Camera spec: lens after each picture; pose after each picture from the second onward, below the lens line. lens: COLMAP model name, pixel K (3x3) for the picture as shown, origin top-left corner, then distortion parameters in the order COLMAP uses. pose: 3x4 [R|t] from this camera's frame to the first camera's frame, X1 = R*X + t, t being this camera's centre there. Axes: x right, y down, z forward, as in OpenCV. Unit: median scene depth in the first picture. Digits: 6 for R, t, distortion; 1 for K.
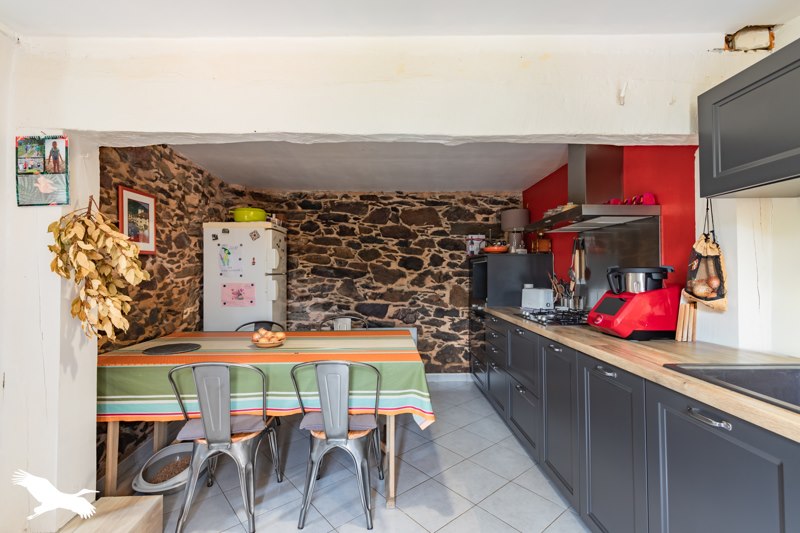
lens RADIAL K [[362.6, 0, 402.7], [0, 362.6, 265.7], [0, 0, 1]] dist [0.011936, -0.003825]
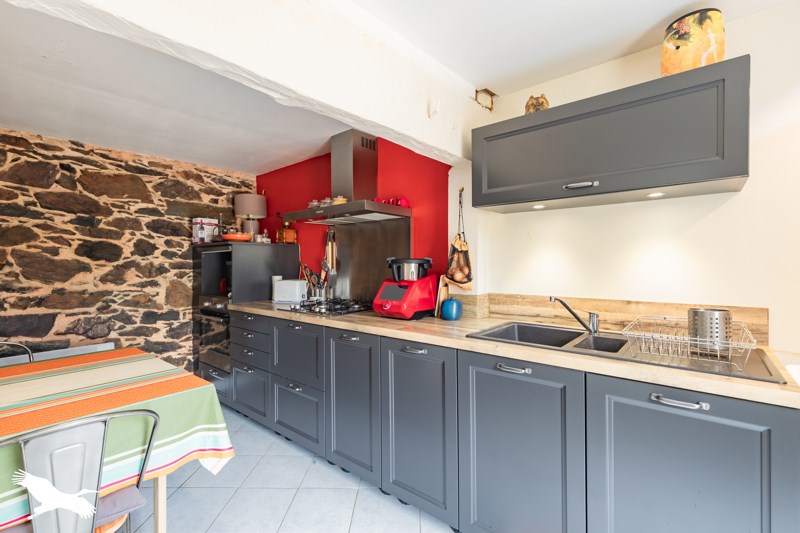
lens RADIAL K [[362.6, 0, 396.8], [0, 362.6, 266.1], [0, 0, 1]] dist [0.011936, -0.003825]
pose [[0.660052, -0.007302, 0.751185, -0.173770], [-0.010884, 0.999755, 0.019282, 0.003674], [-0.751141, -0.020903, 0.659810, 0.159268]]
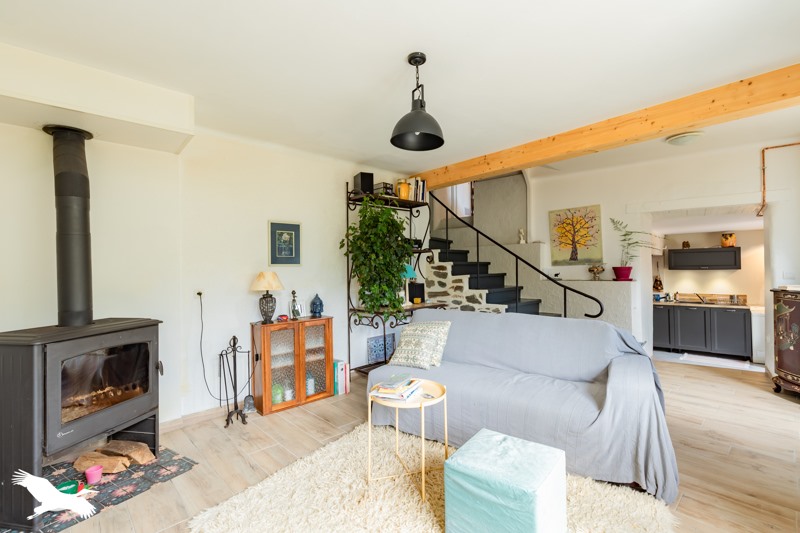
lens RADIAL K [[362.6, 0, 400.3], [0, 362.6, 266.7], [0, 0, 1]] dist [0.011936, -0.003825]
pose [[0.663951, -0.003162, 0.747769, -2.572538], [0.000222, 0.999992, 0.004031, -0.119667], [-0.747776, -0.002510, 0.663946, 0.208752]]
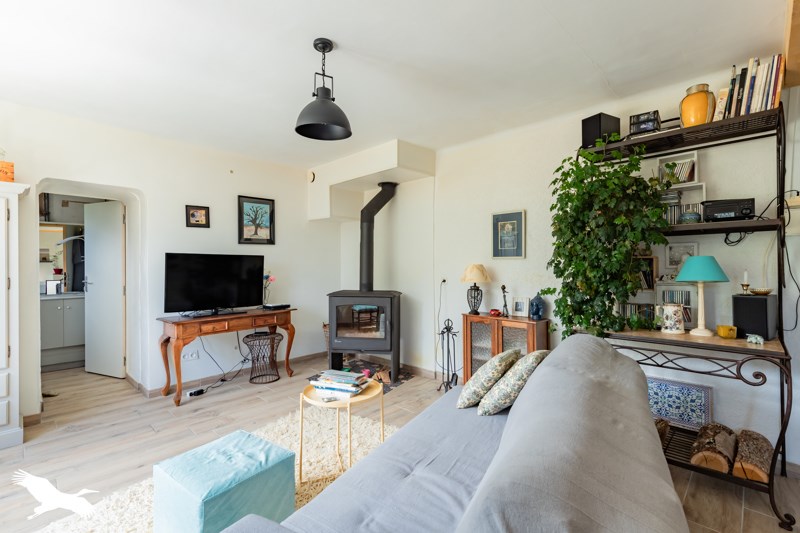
lens RADIAL K [[362.6, 0, 402.0], [0, 362.6, 267.5], [0, 0, 1]] dist [0.011936, -0.003825]
pose [[0.780805, 0.007297, -0.624733, -1.455927], [0.009792, 0.999666, 0.023914, -0.120203], [0.624698, -0.024789, 0.780472, 0.205176]]
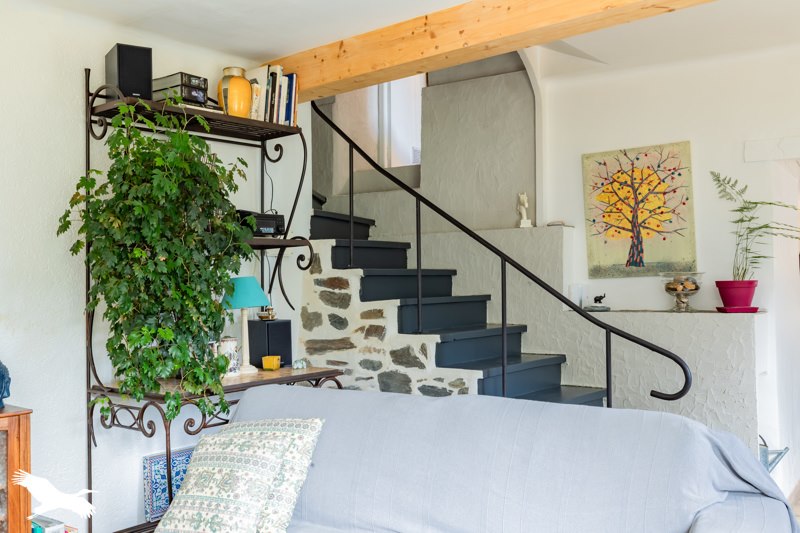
lens RADIAL K [[768.4, 0, 402.1], [0, 768.4, 266.2], [0, 0, 1]] dist [0.009617, 0.000000]
pose [[0.571839, 0.010800, 0.820295, -2.356340], [-0.000620, 0.999919, -0.012733, -0.120959], [-0.820366, 0.006773, 0.571799, 0.216543]]
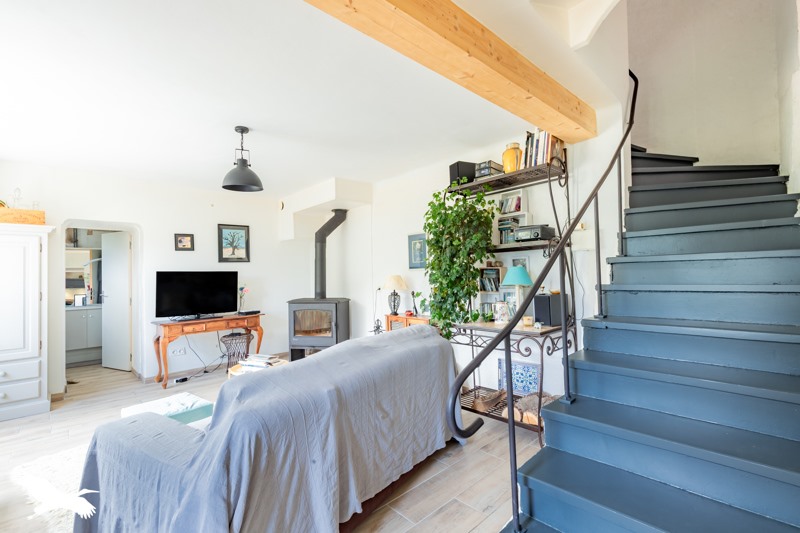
lens RADIAL K [[362.6, 0, 405.4], [0, 362.6, 267.0], [0, 0, 1]] dist [0.011936, -0.003825]
pose [[0.744741, -0.027602, -0.666783, -0.995684], [0.031886, 0.999475, -0.005761, -0.123186], [0.666592, -0.016971, 0.745230, 0.201673]]
